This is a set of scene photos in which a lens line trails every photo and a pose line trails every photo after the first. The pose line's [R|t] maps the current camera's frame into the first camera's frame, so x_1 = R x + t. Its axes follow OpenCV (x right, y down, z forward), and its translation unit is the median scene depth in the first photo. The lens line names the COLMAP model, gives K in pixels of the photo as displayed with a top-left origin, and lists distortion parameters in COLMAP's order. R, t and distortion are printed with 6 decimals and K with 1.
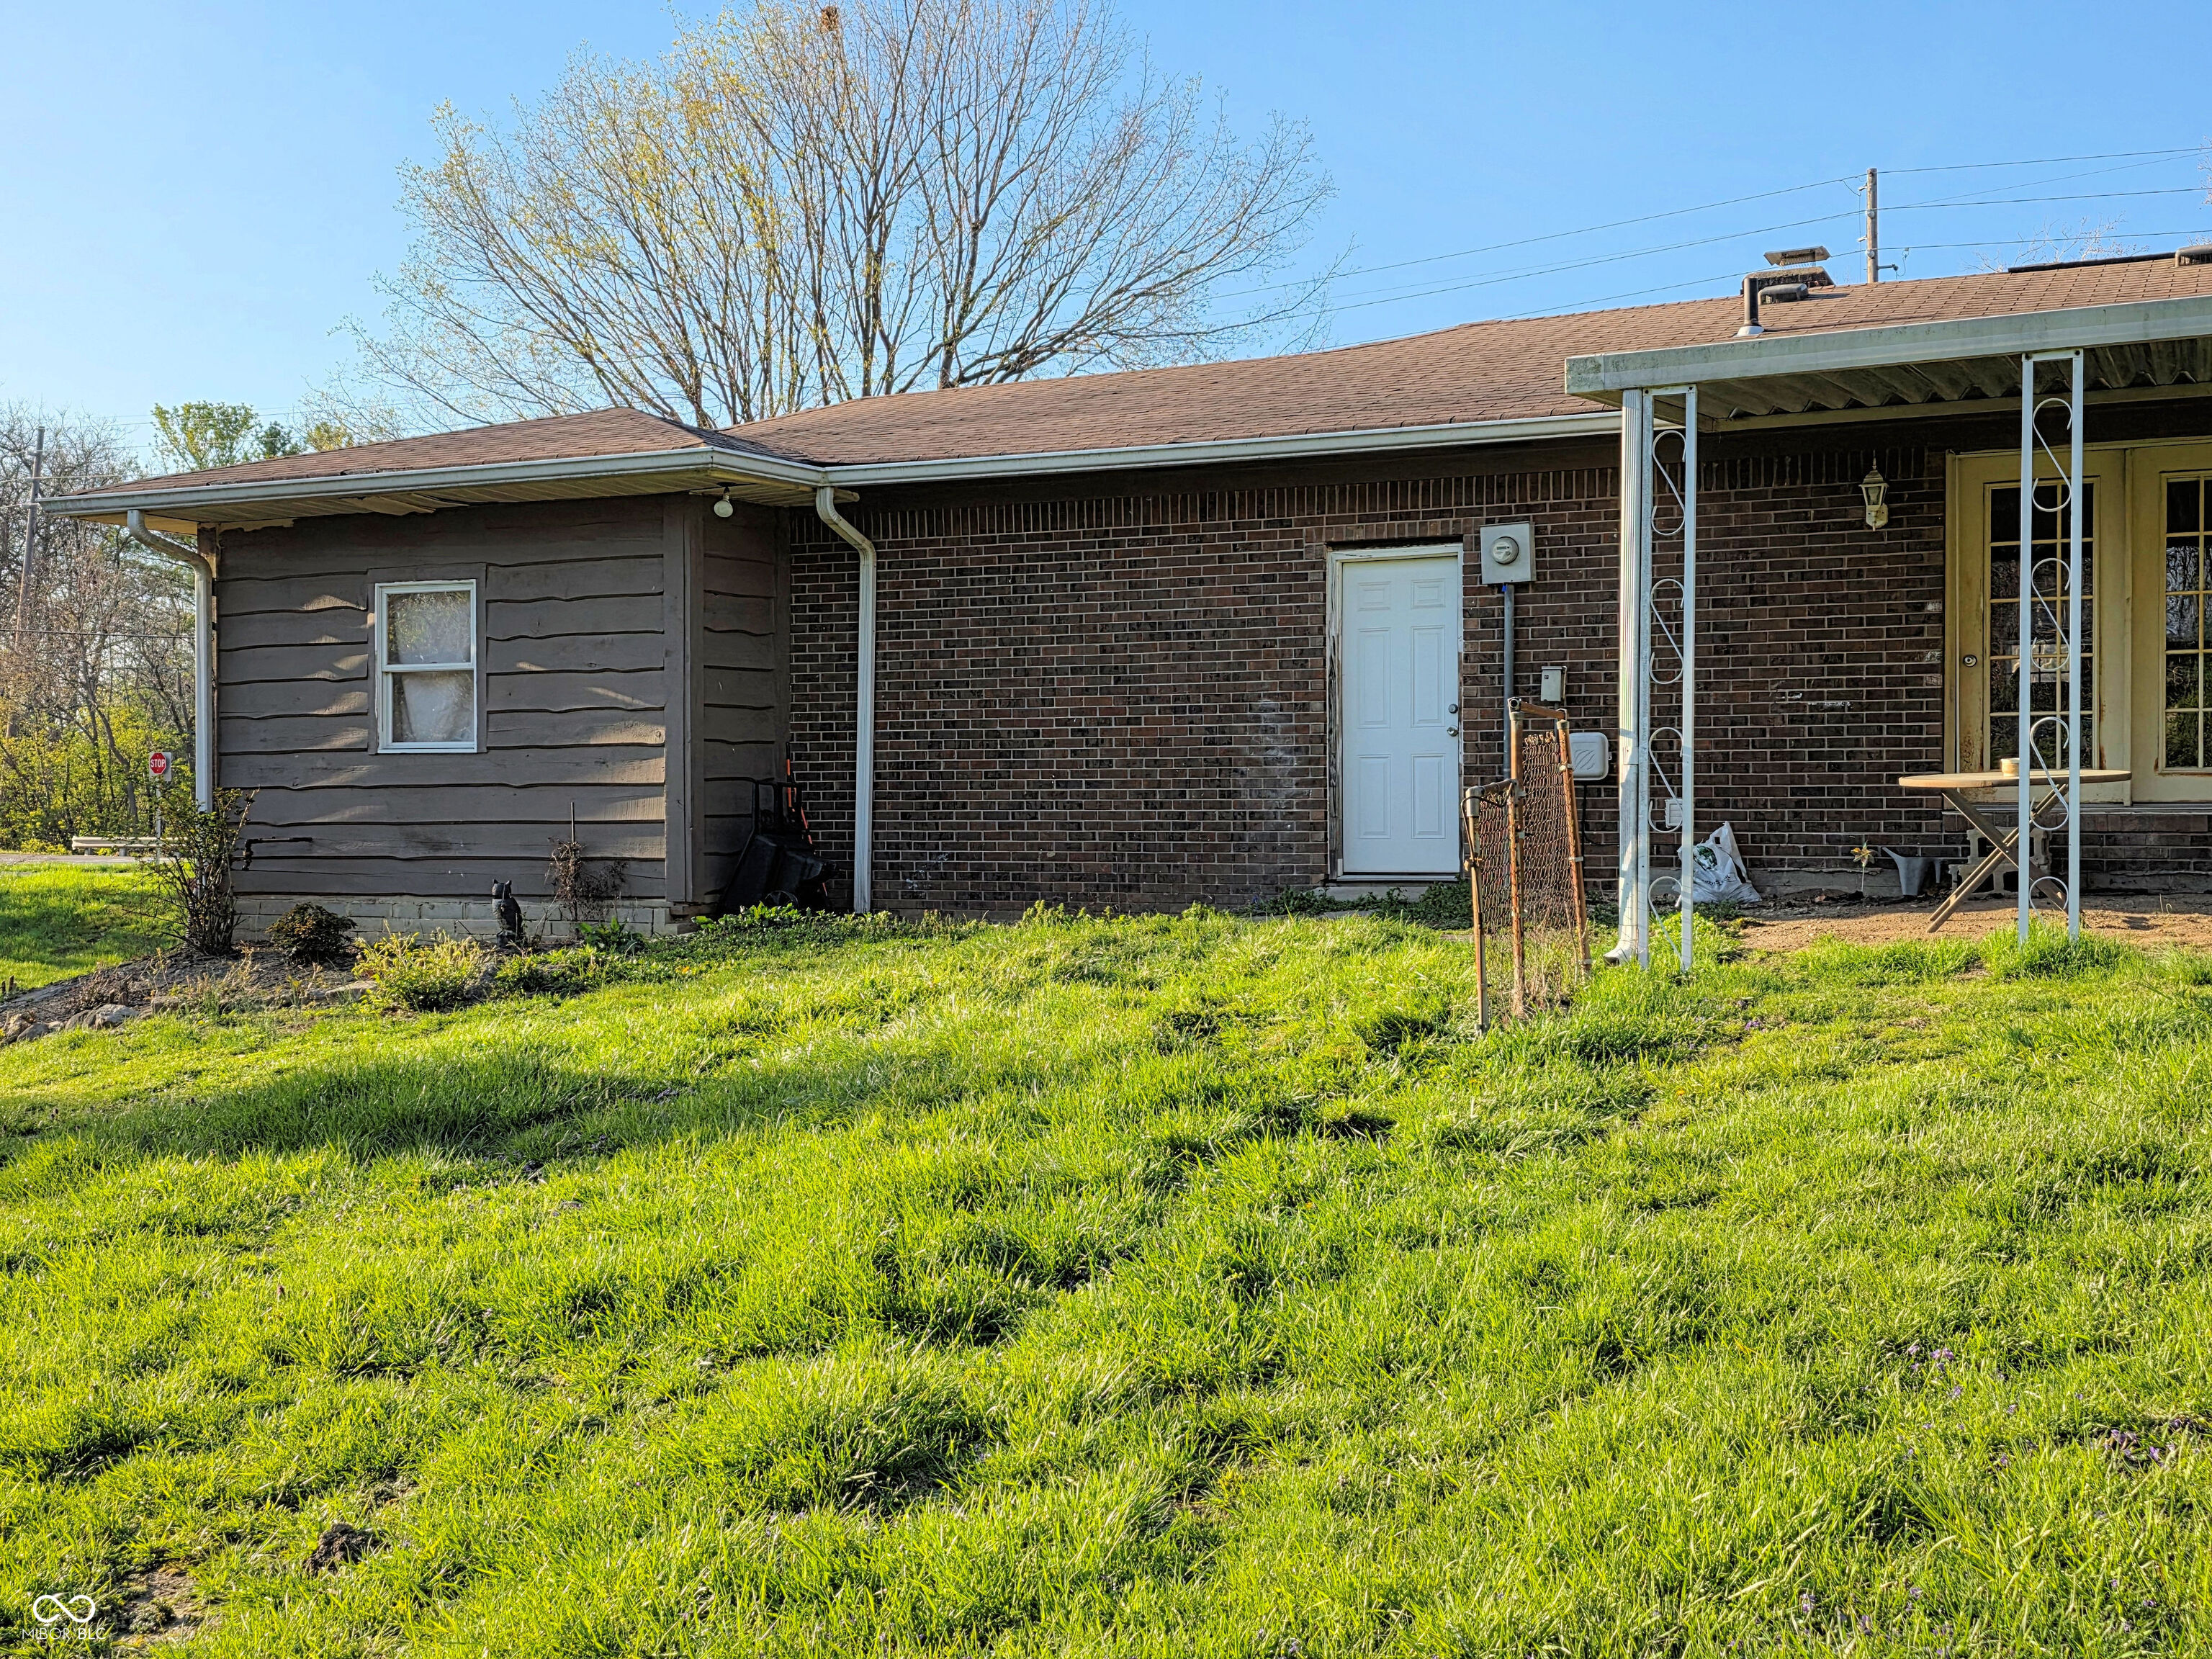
lens RADIAL K [[2327.3, 0, 1109.3], [0, 2327.3, 828.8], [0, 0, 1]] dist [0.058195, 0.000000]
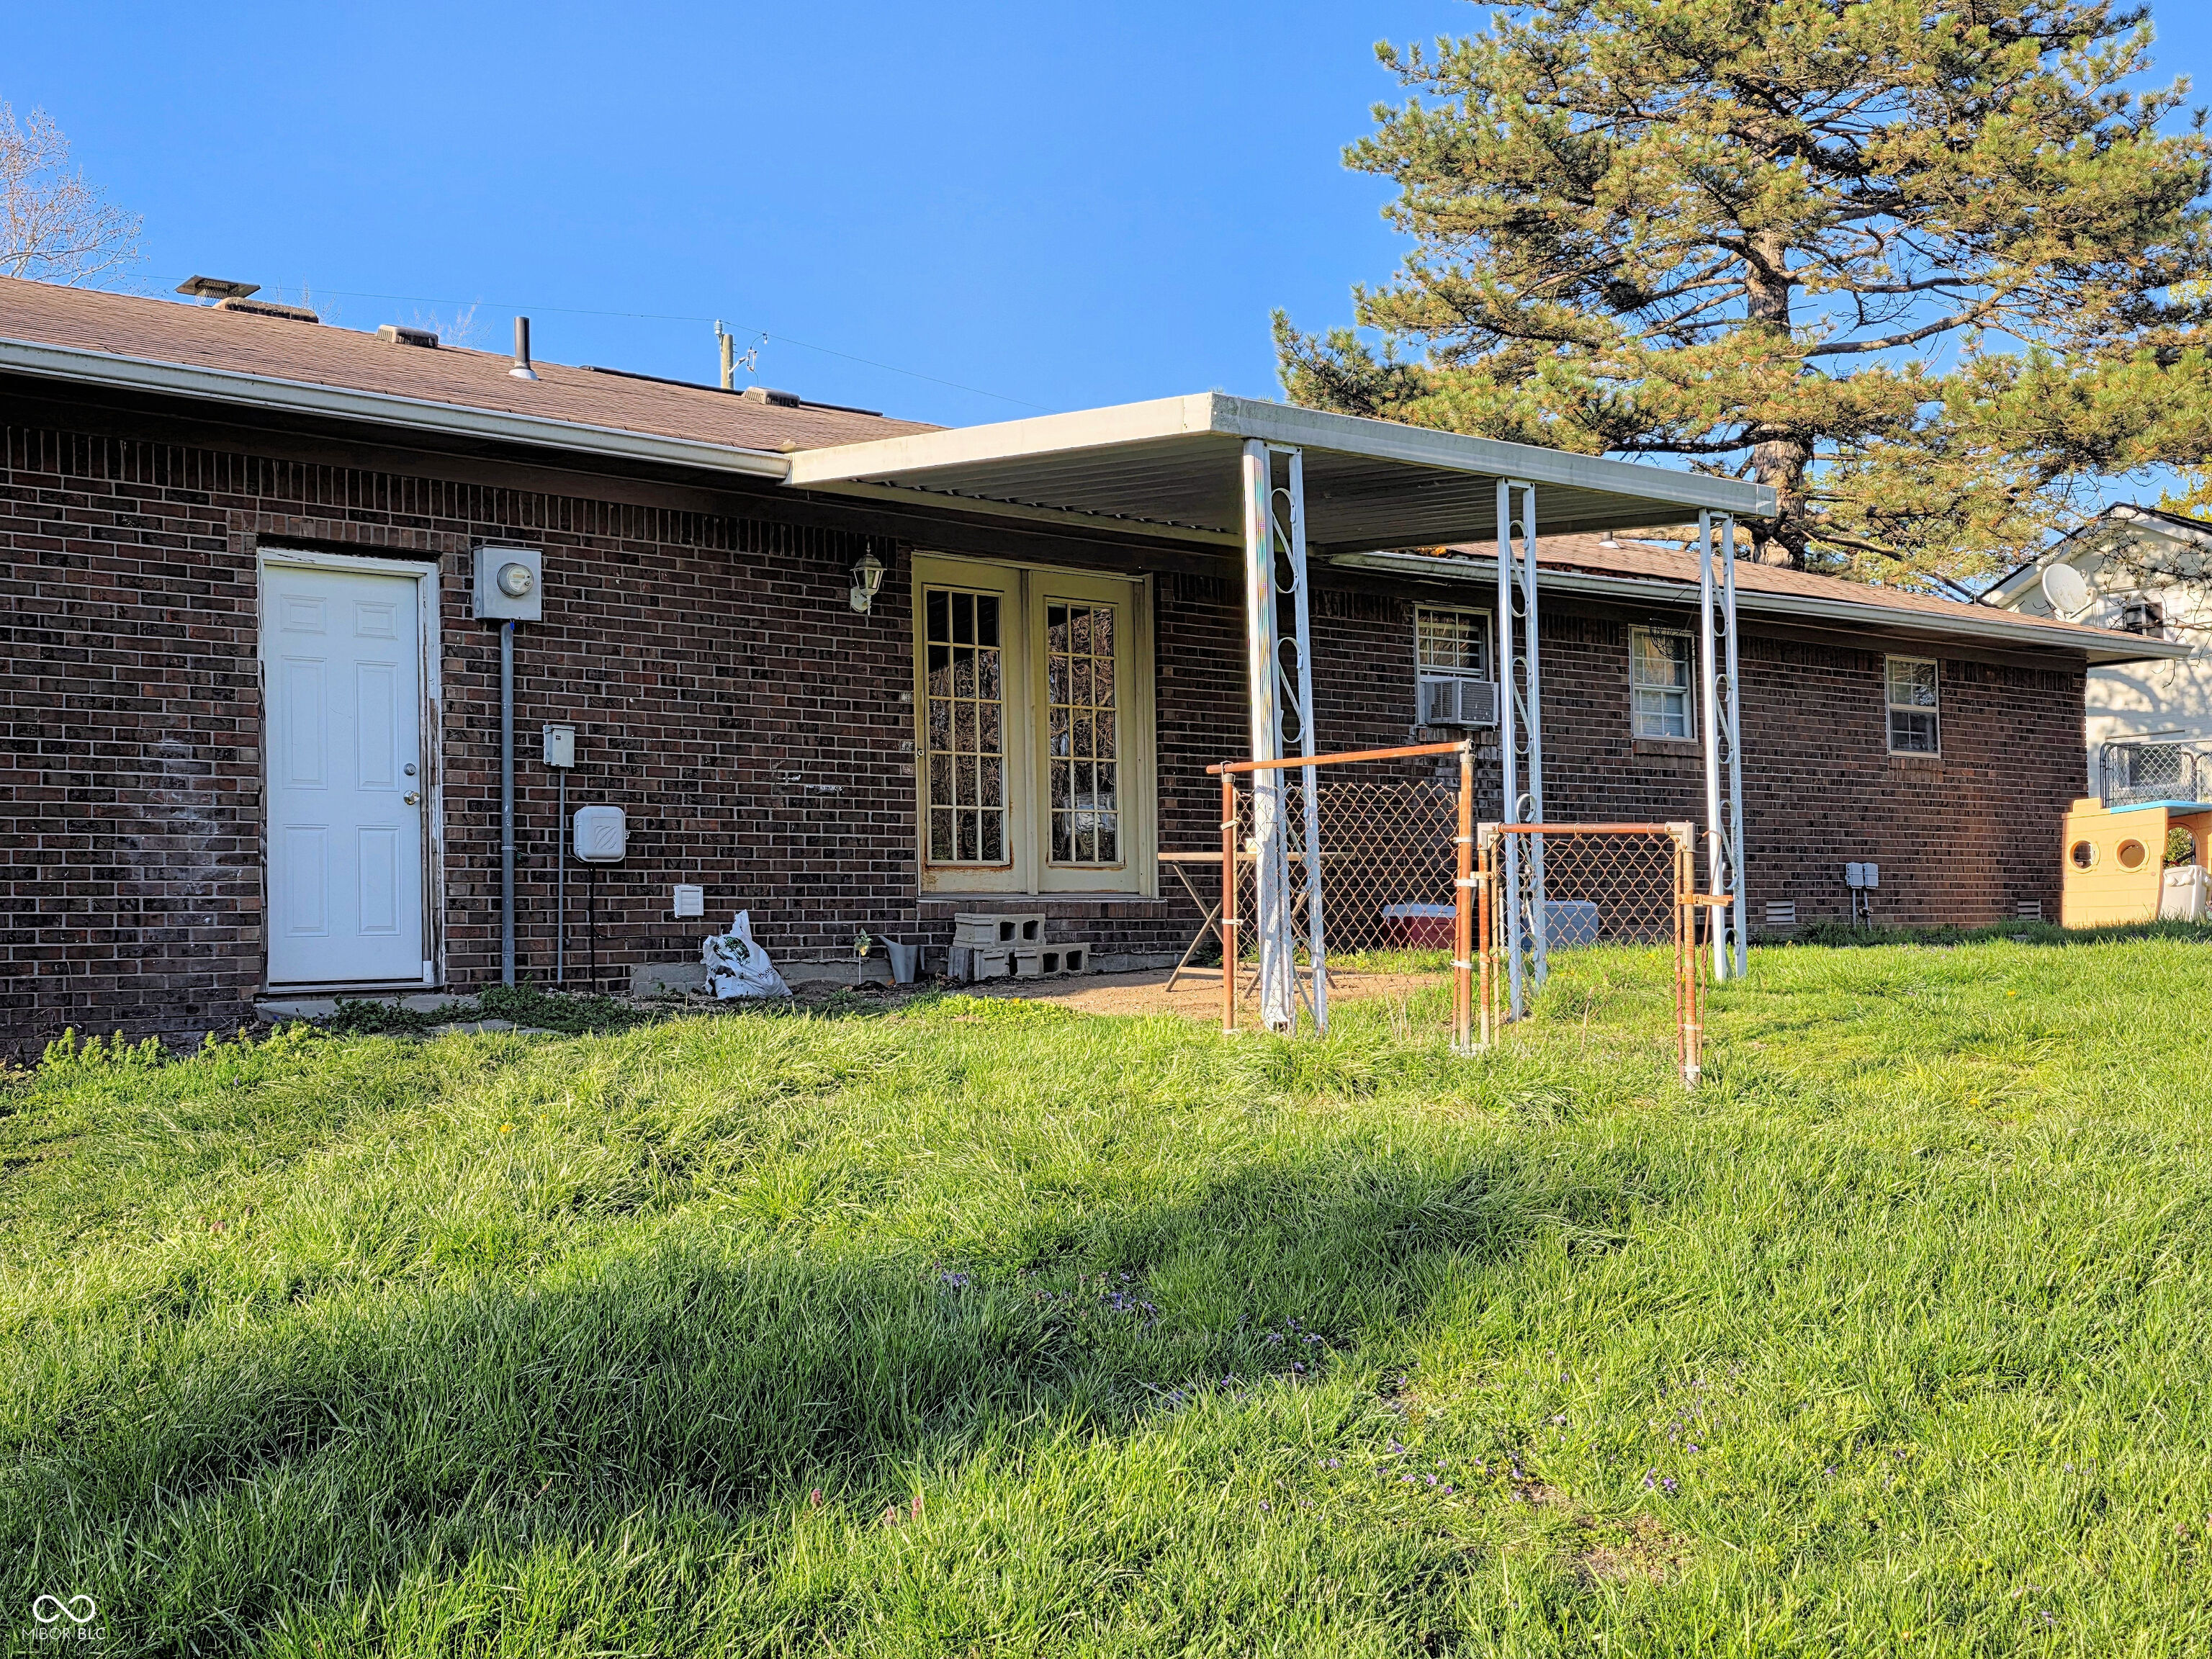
lens RADIAL K [[2327.3, 0, 1108.5], [0, 2327.3, 830.2], [0, 0, 1]] dist [0.058195, 0.000000]
pose [[0.422174, 0.042107, 0.905536, -0.473828], [0.024972, 0.998001, -0.058048, 0.020914], [-0.906171, 0.047119, 0.420279, 0.460790]]
